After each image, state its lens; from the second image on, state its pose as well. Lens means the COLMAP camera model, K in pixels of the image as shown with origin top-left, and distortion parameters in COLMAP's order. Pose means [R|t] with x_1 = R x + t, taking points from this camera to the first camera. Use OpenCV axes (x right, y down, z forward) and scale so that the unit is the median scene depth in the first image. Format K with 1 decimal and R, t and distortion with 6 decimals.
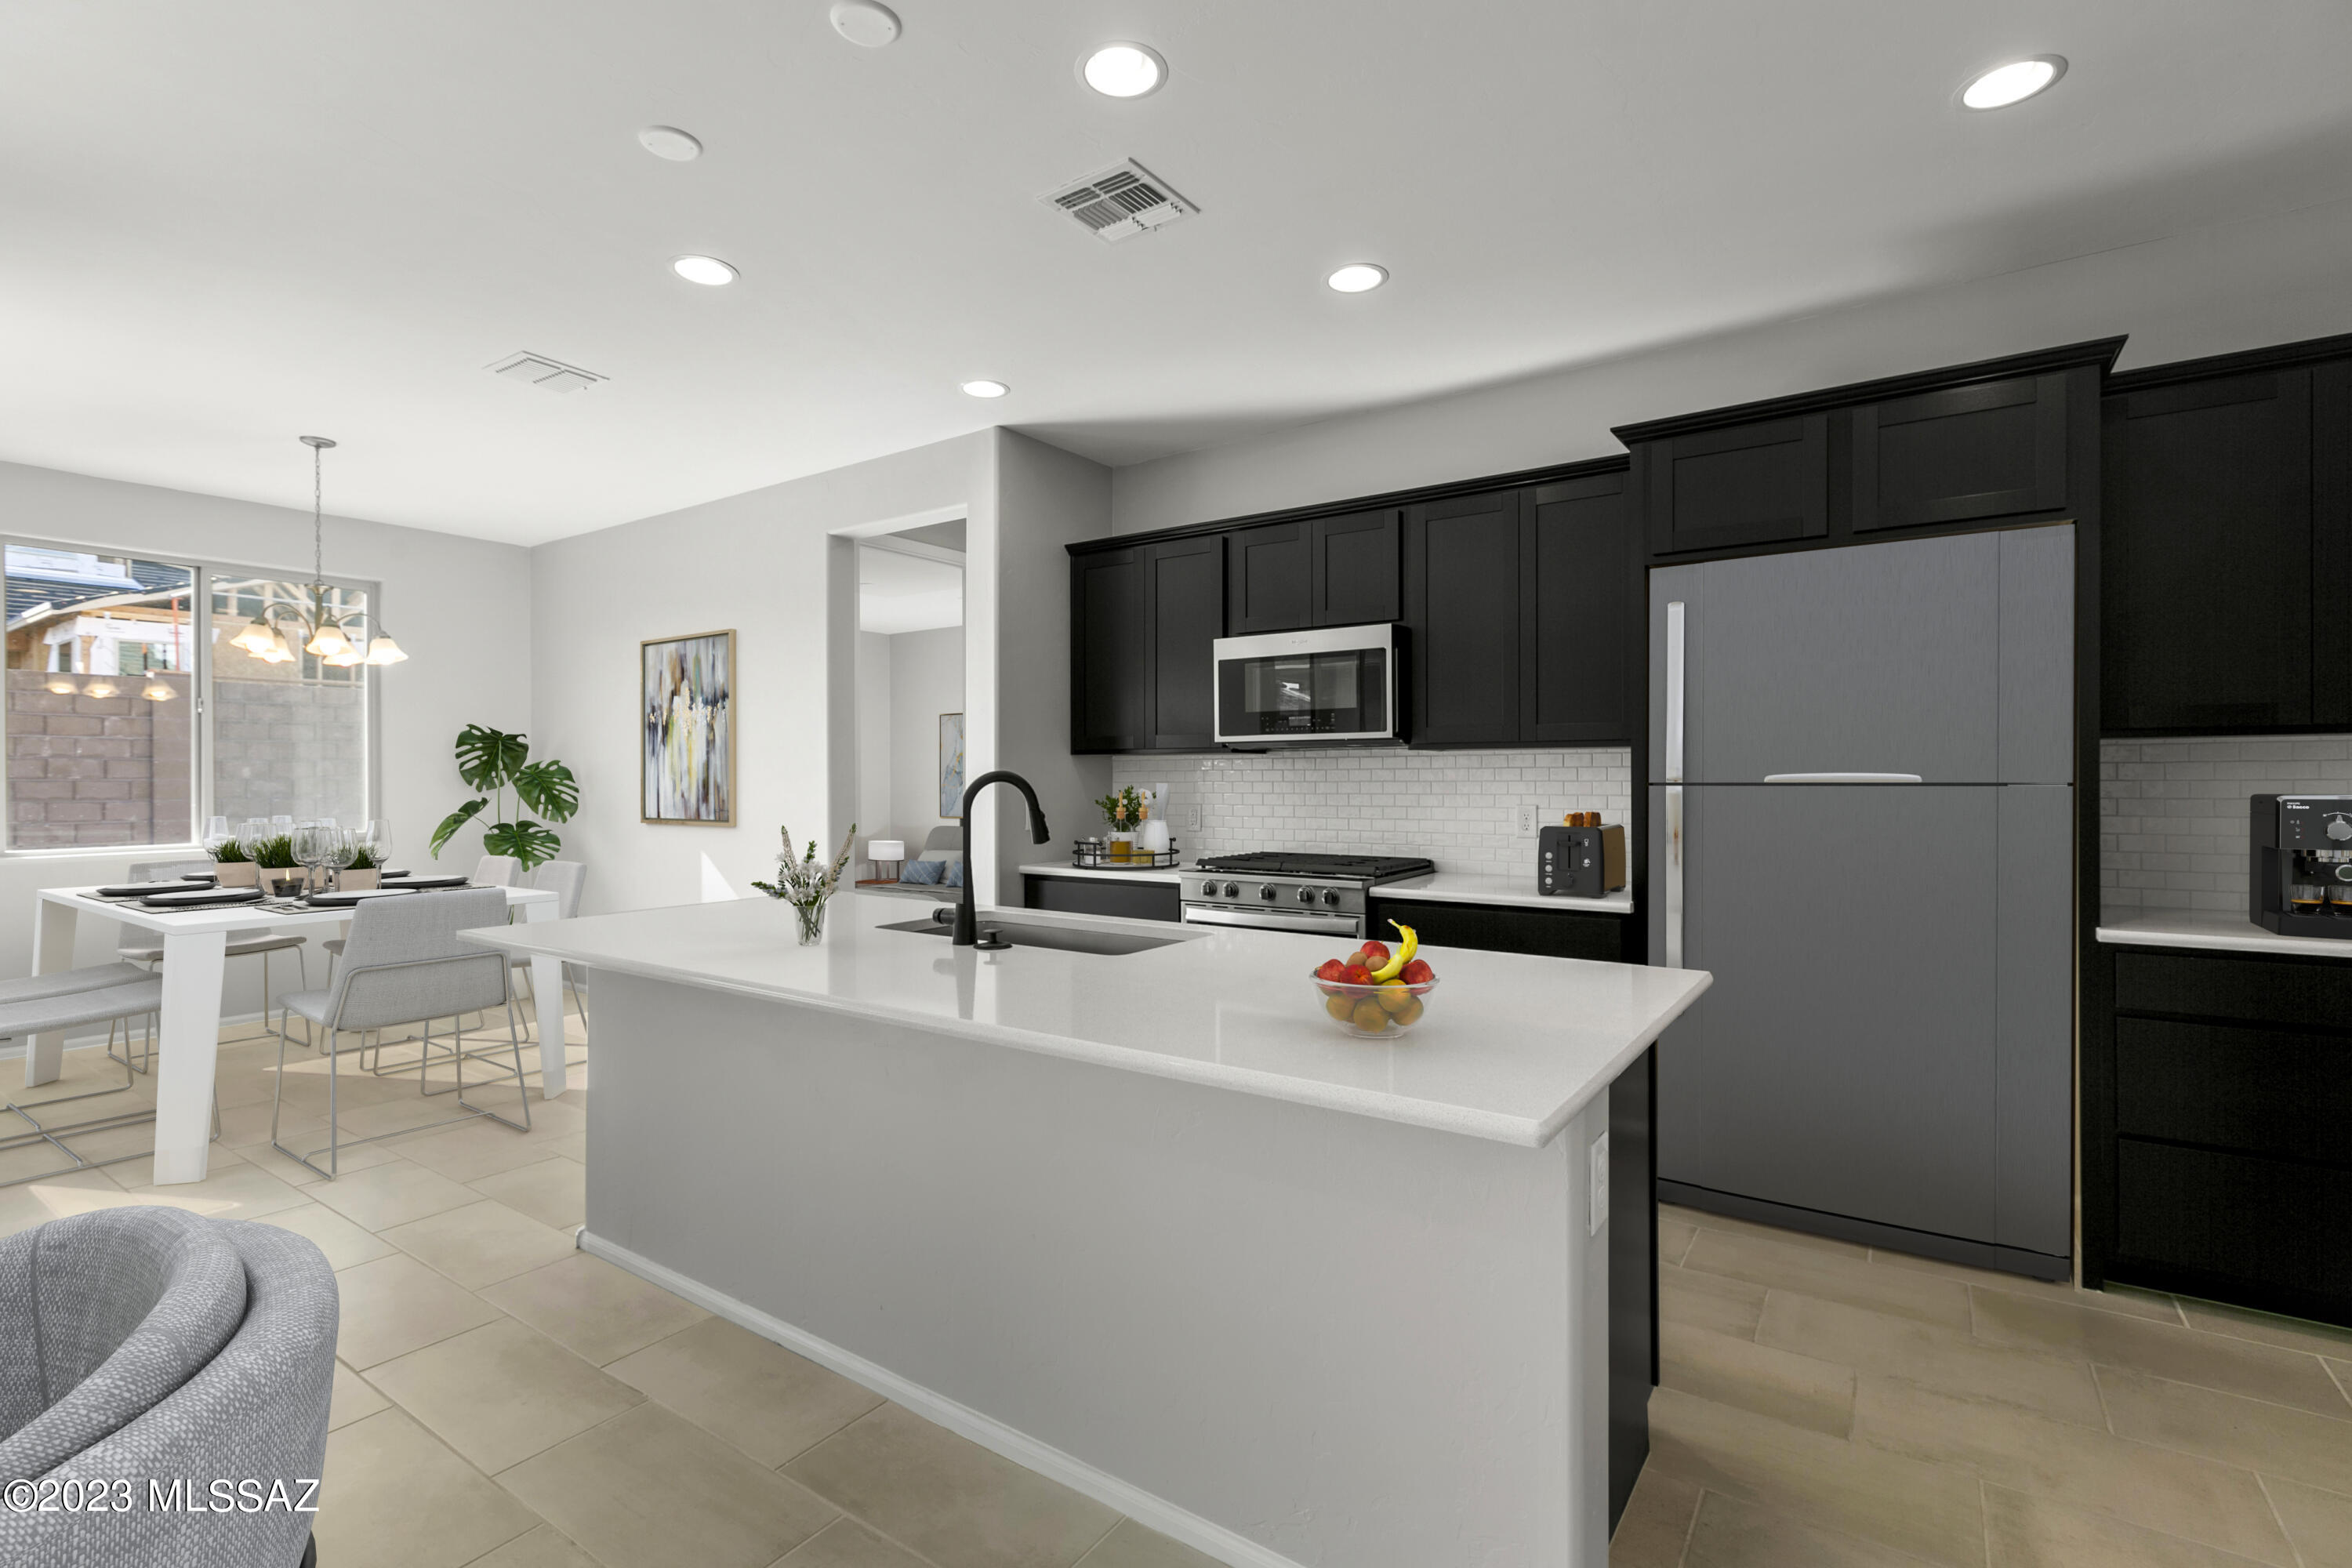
lens RADIAL K [[1149.3, 0, 1166.5], [0, 1149.3, 764.3], [0, 0, 1]] dist [0.002378, 0.000883]
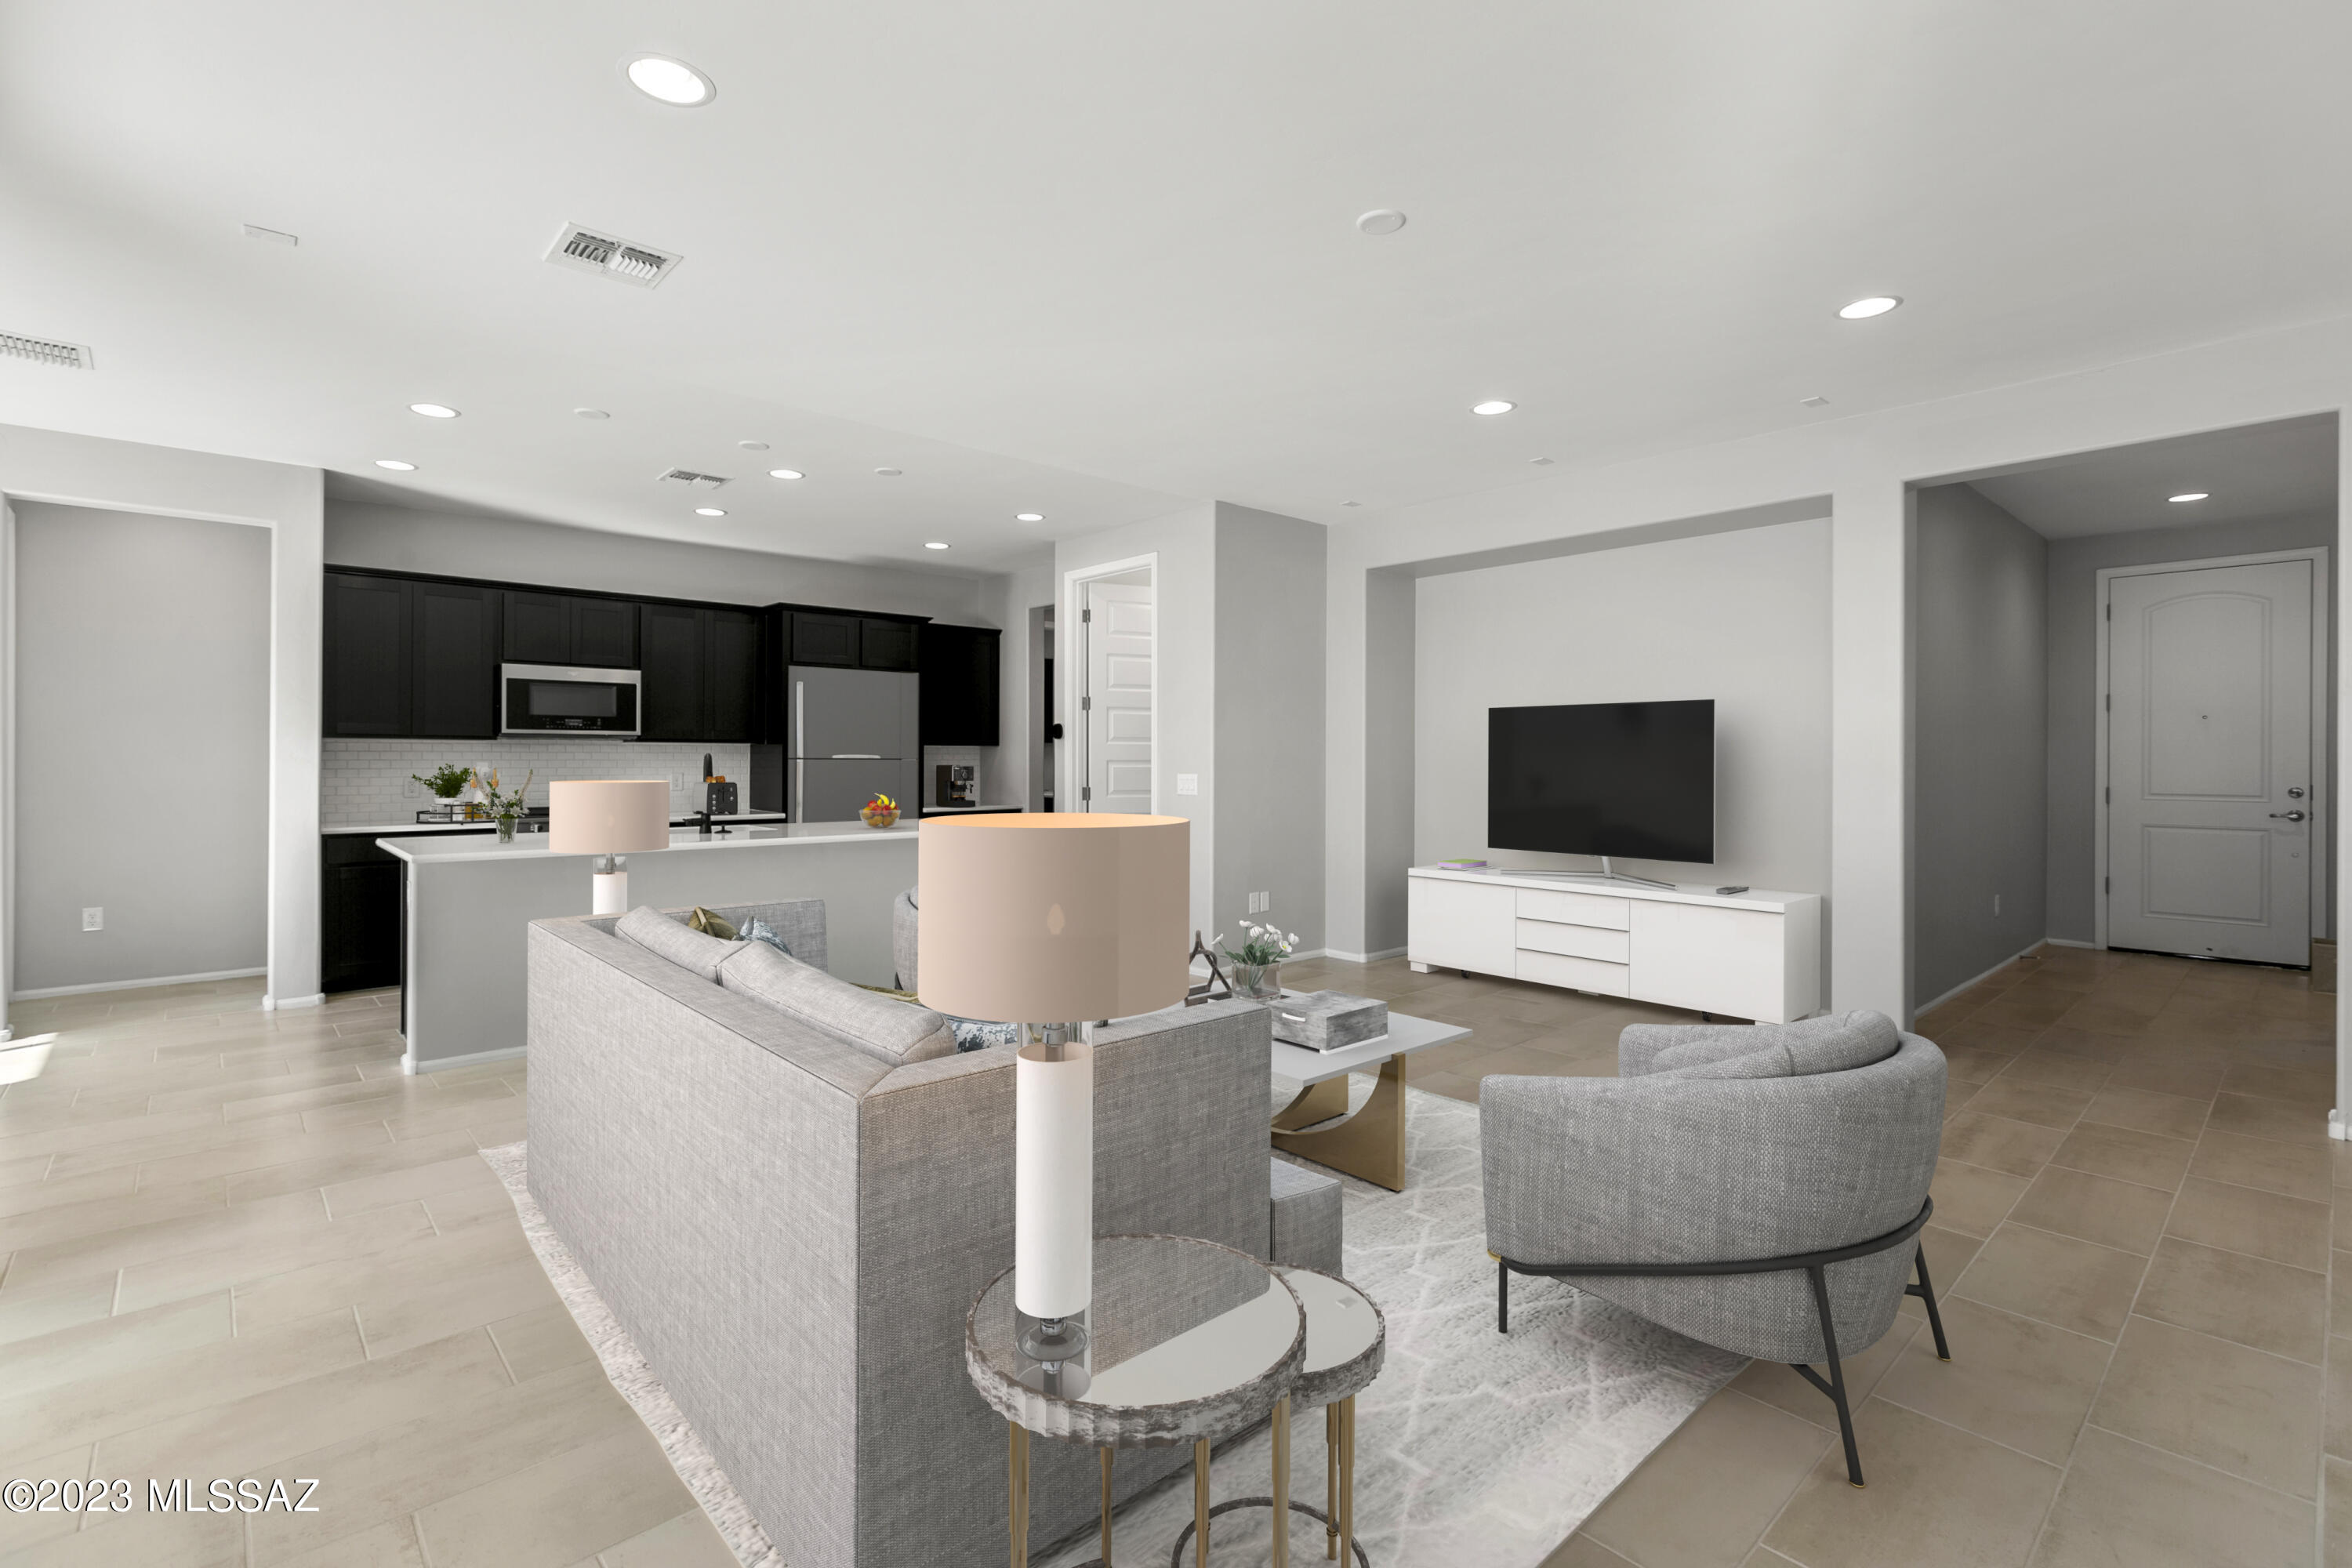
lens RADIAL K [[1073.2, 0, 1190.5], [0, 1073.2, 774.9], [0, 0, 1]] dist [-0.001347, -0.000082]
pose [[0.186722, -0.001510, 0.982412, -0.989382], [-0.005362, 0.999982, 0.002556, 0.023164], [-0.982398, -0.005744, 0.186711, -0.114896]]
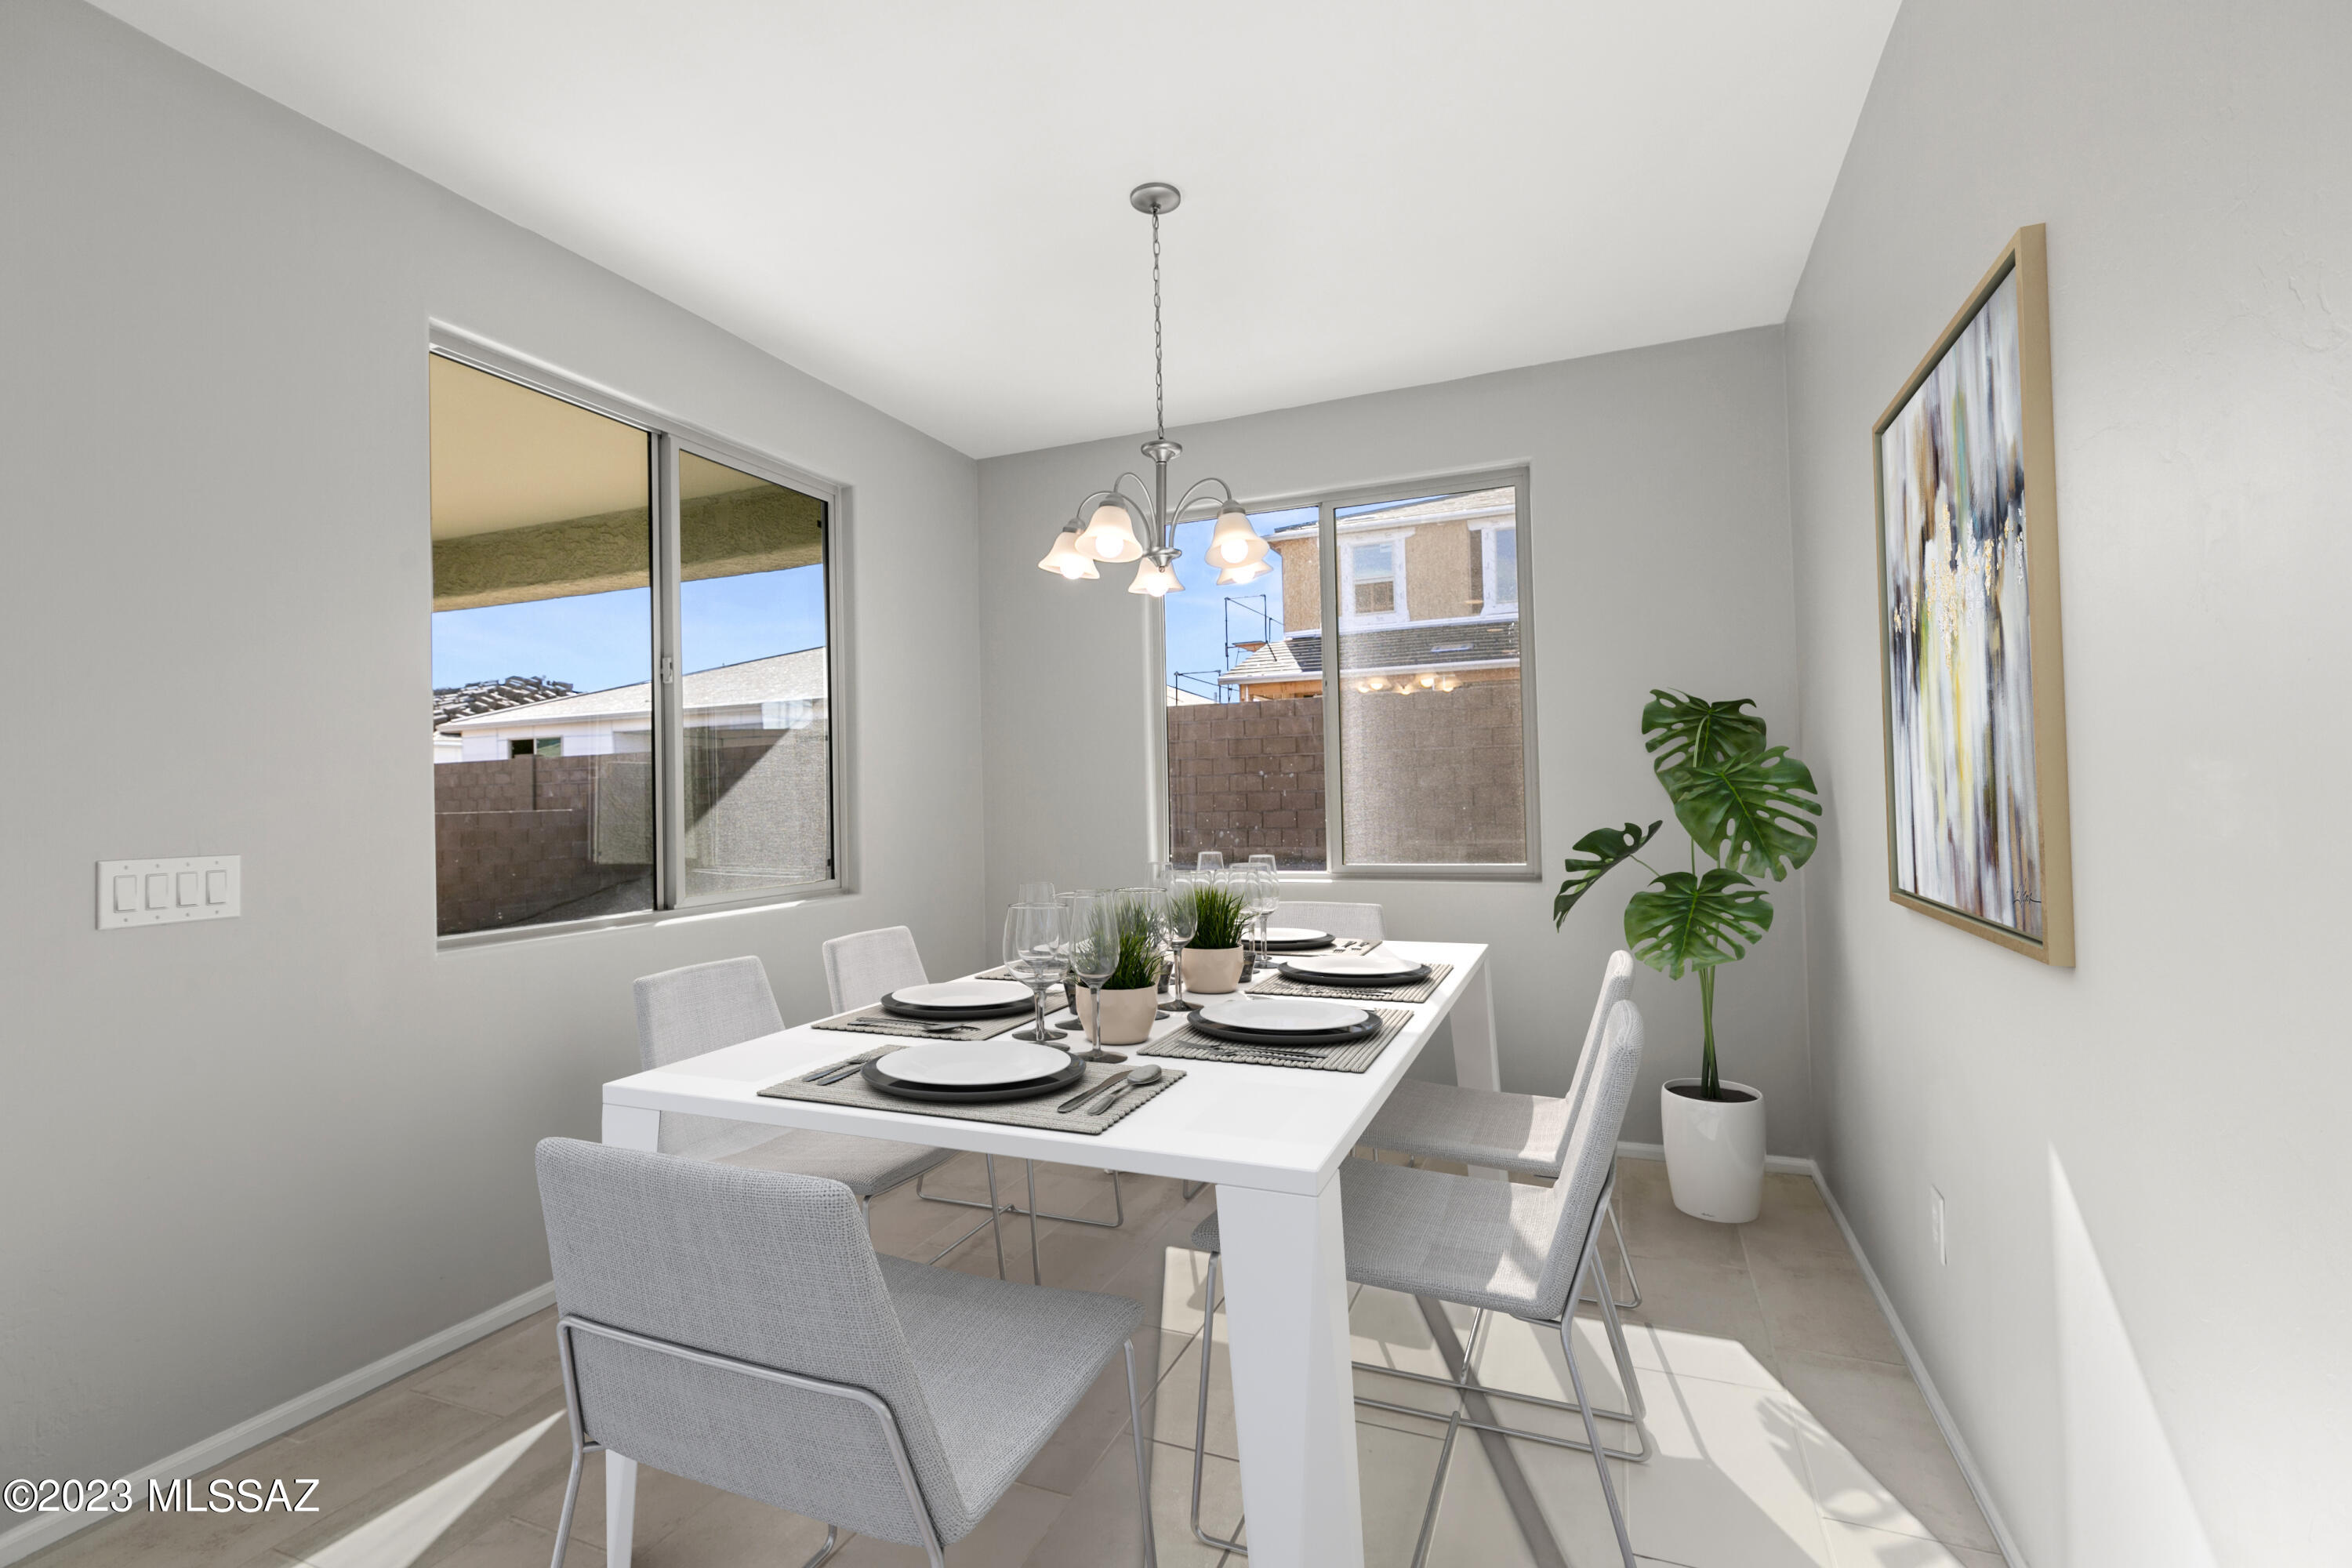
lens RADIAL K [[1073.2, 0, 1170.5], [0, 1073.2, 770.7], [0, 0, 1]] dist [-0.001347, -0.000082]
pose [[0.269335, -0.017579, -0.962886, -0.221867], [0.018222, 0.999747, -0.013155, 0.009918], [0.962874, -0.014003, 0.269588, 0.842085]]
